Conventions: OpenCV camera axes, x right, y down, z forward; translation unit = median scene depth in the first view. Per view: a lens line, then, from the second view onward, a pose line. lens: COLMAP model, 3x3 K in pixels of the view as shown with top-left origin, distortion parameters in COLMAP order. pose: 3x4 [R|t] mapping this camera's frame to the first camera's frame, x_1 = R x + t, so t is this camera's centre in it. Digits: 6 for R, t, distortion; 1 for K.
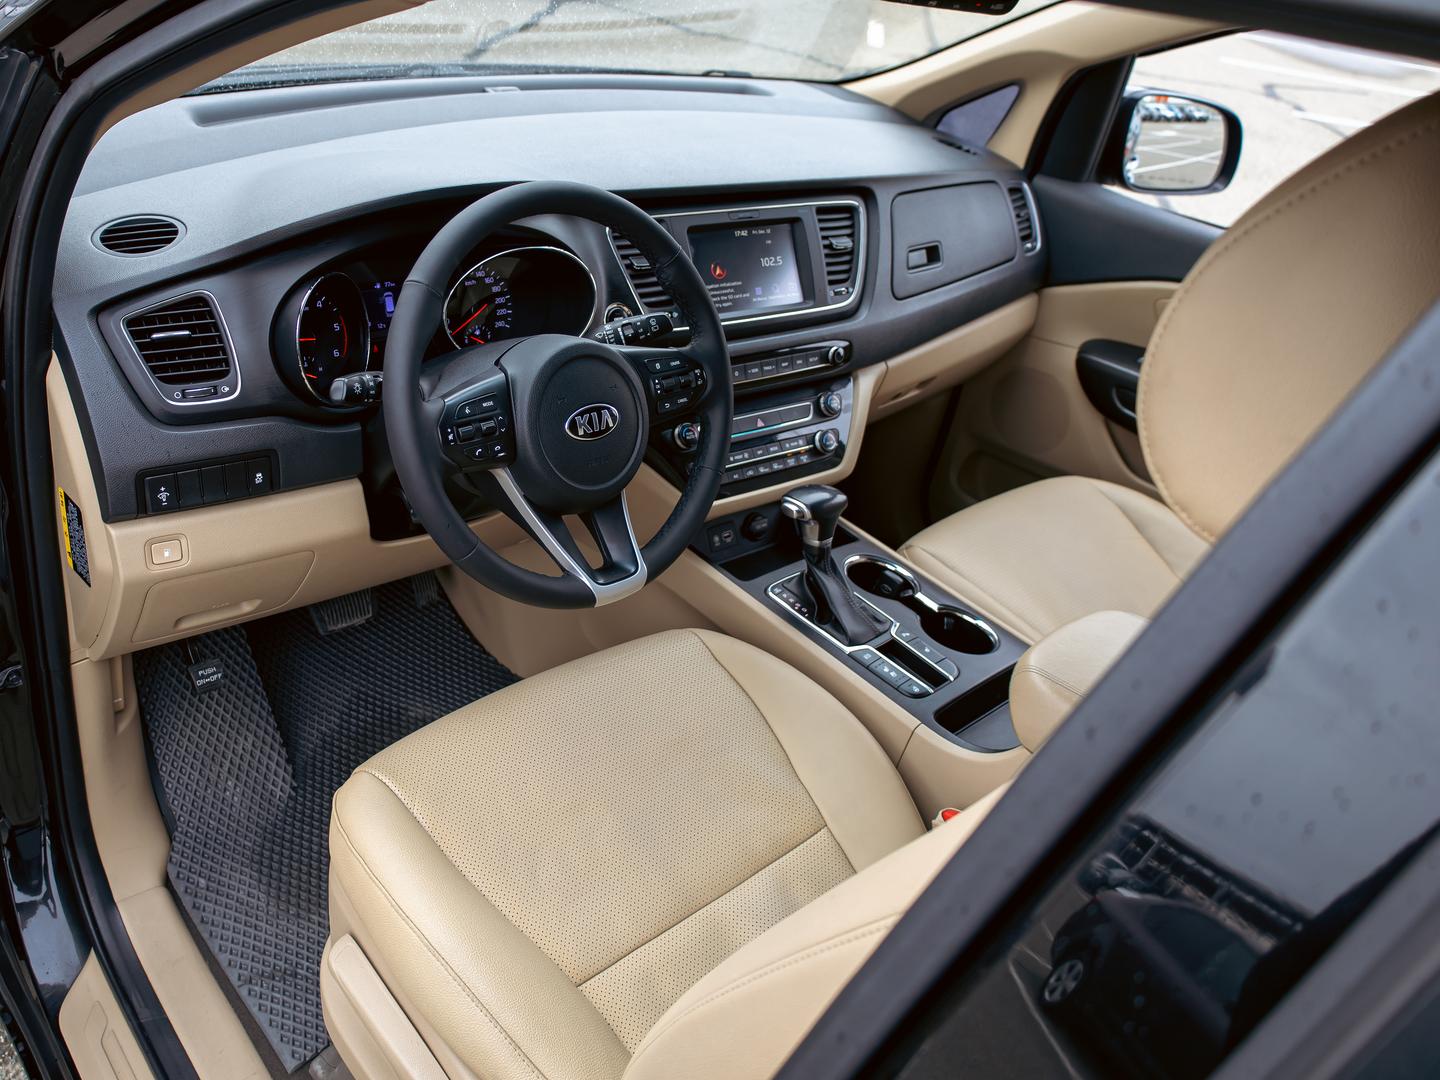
lens RADIAL K [[964.1, 0, 720.0], [0, 964.1, 536.1], [0, 0, 1]] dist [-0.011669, -0.000922]
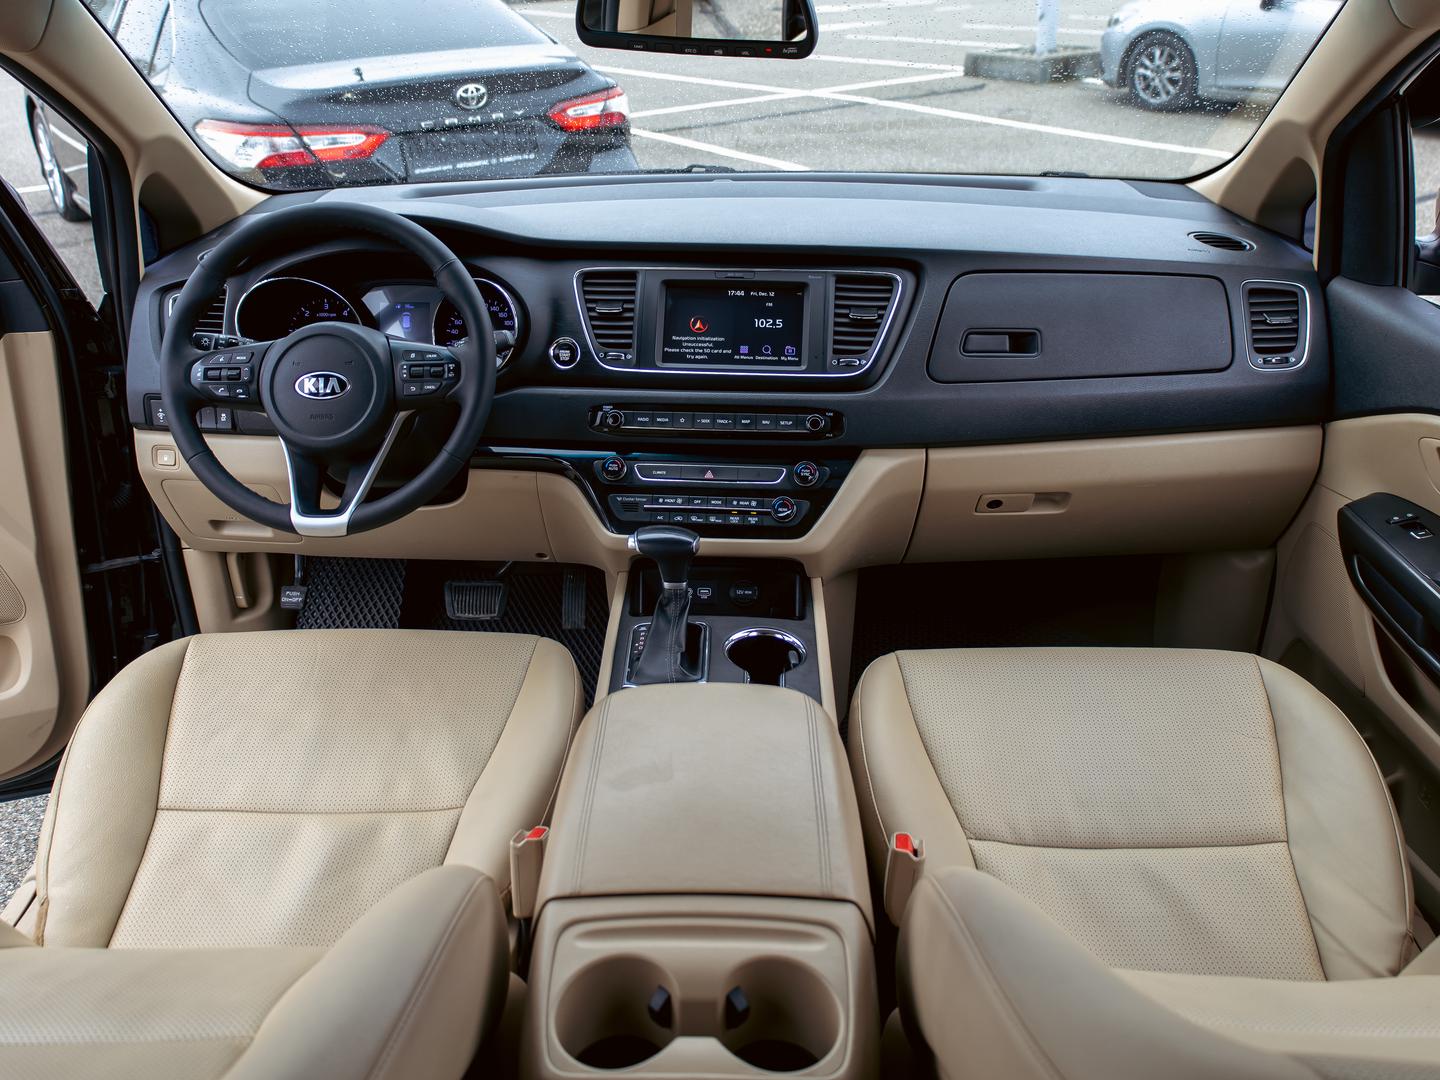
lens RADIAL K [[1057.1, 0, 718.6], [0, 1057.1, 541.2], [0, 0, 1]] dist [-0.000356, -0.002377]
pose [[0.796185, 0.168067, -0.581242, 0.693849], [-0.258433, 0.963072, -0.075528, 0.029372], [0.547085, 0.210346, 0.810218, 0.130832]]
